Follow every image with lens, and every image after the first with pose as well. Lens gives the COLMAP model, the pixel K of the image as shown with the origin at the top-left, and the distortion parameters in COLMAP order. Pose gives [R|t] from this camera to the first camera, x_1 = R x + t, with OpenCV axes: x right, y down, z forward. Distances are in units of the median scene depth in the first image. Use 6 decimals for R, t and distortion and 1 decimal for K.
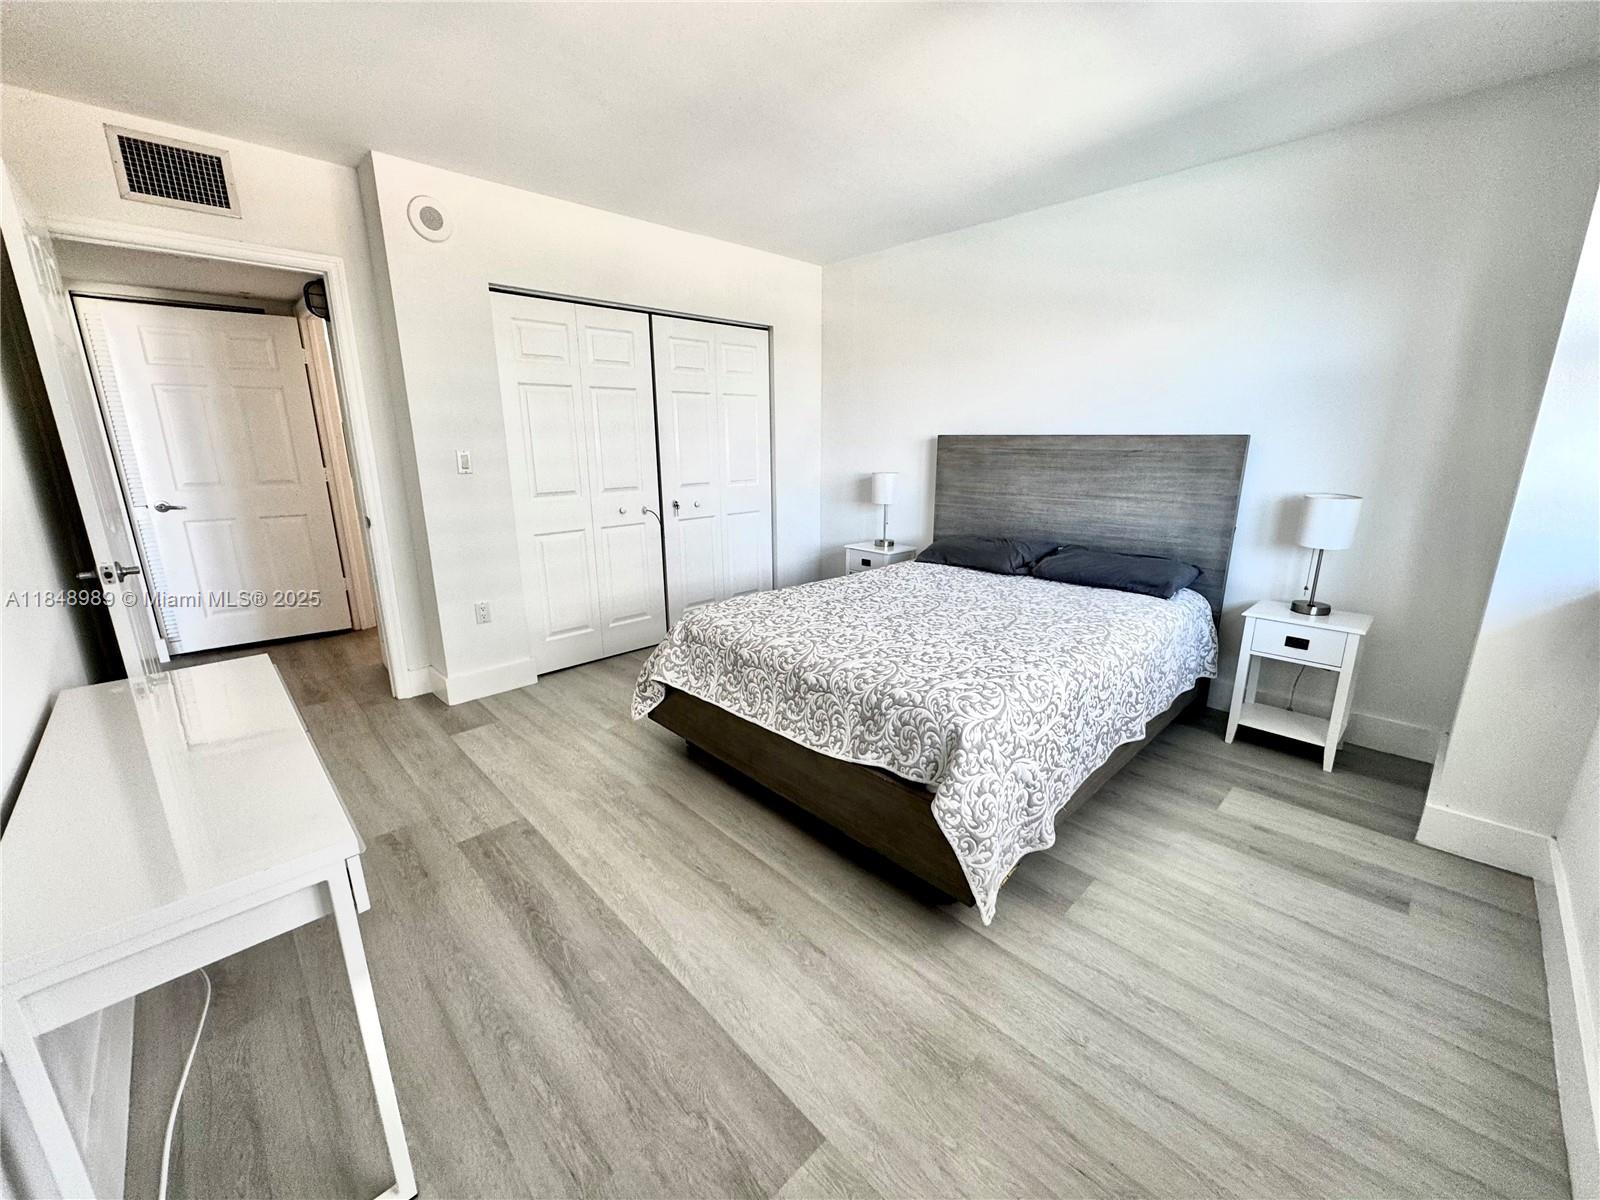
lens RADIAL K [[635.5, 0, 804.3], [0, 635.5, 601.1], [0, 0, 1]] dist [-0.019754, 0.000320]
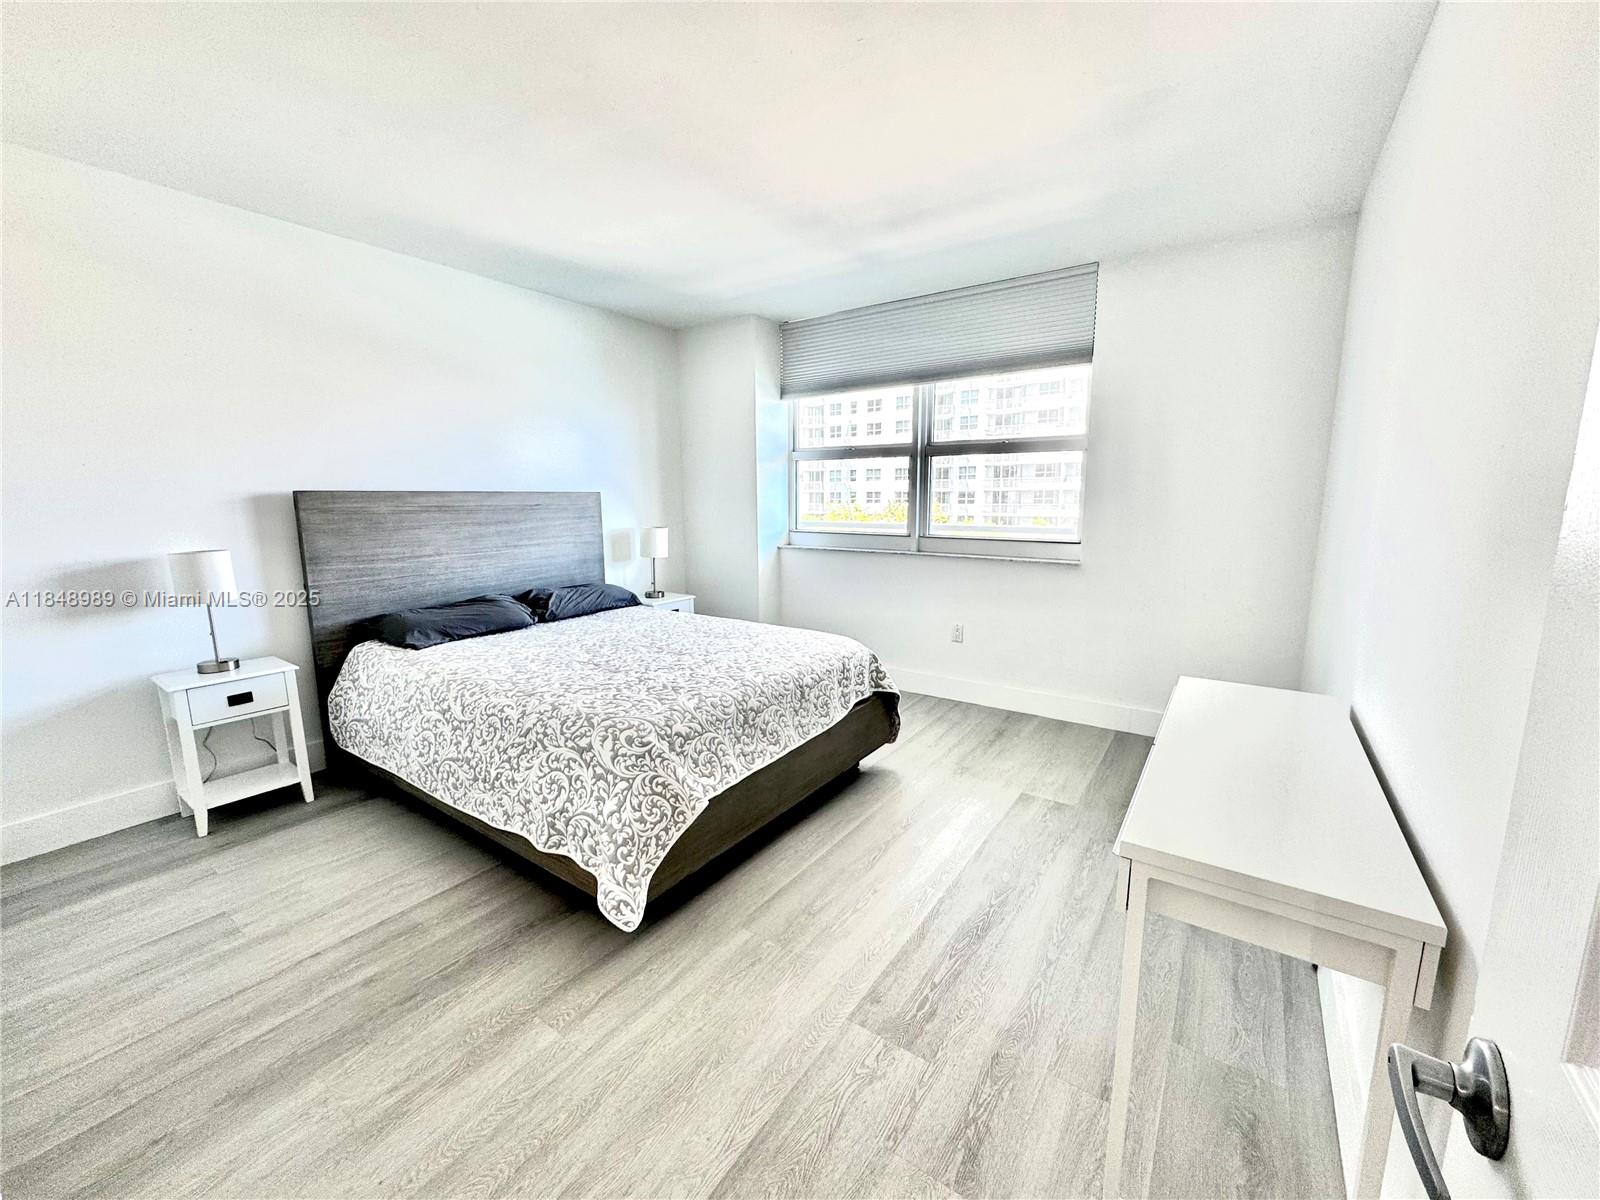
lens RADIAL K [[635.5, 0, 804.3], [0, 635.5, 601.1], [0, 0, 1]] dist [-0.019754, 0.000320]
pose [[-0.197638, -0.156012, 0.967781, -0.940482], [0.247459, 0.947340, 0.203253, -0.226531], [-0.948527, 0.279657, -0.148624, 0.925345]]
